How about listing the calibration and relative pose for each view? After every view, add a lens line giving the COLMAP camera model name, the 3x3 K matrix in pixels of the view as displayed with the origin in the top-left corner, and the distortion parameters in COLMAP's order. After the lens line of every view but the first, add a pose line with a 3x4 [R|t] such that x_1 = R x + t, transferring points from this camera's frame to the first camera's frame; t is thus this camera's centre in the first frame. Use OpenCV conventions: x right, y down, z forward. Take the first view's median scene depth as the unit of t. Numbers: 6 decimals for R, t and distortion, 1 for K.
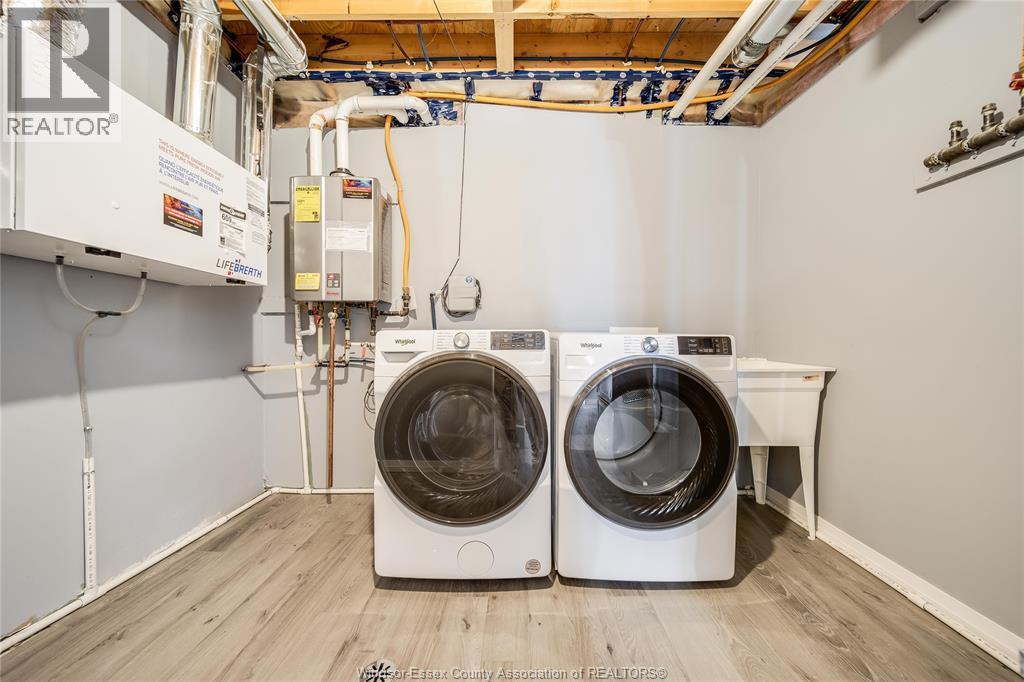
lens RADIAL K [[369.1, 0, 516.4], [0, 369.1, 358.6], [0, 0, 1]] dist [-0.001687, -0.000071]
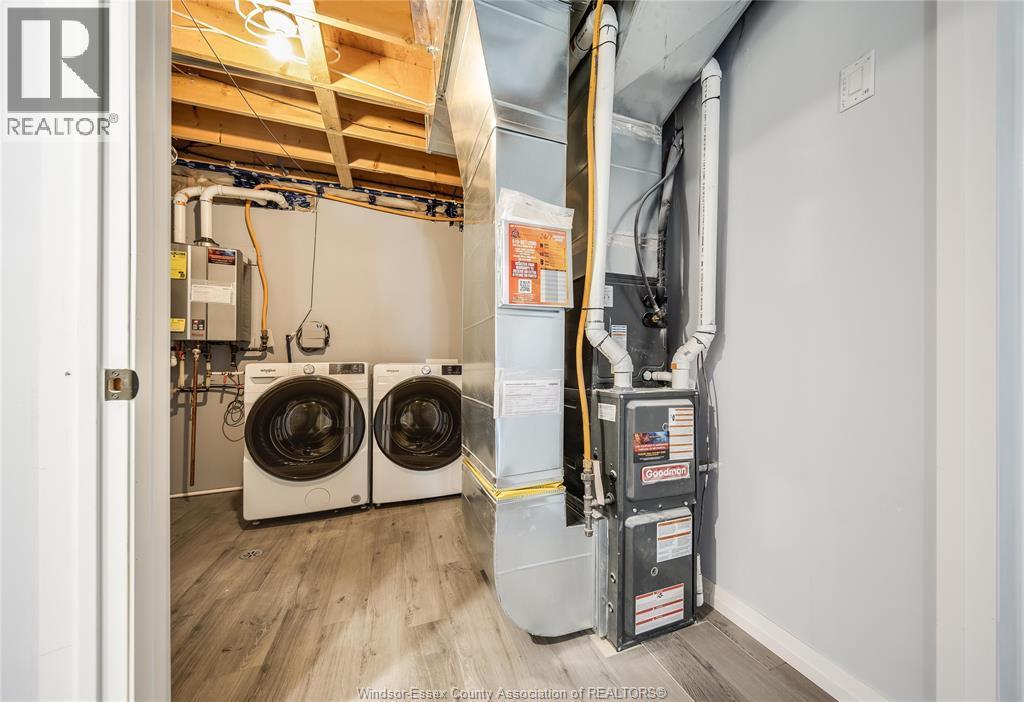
lens RADIAL K [[369.2, 0, 539.6], [0, 369.2, 364.0], [0, 0, 1]] dist [0.001819, 0.000027]
pose [[0.929826, -0.008866, 0.367892, 0.134105], [0.030832, 0.998072, -0.053873, 0.032008], [-0.366705, 0.061435, 0.928307, -0.602771]]
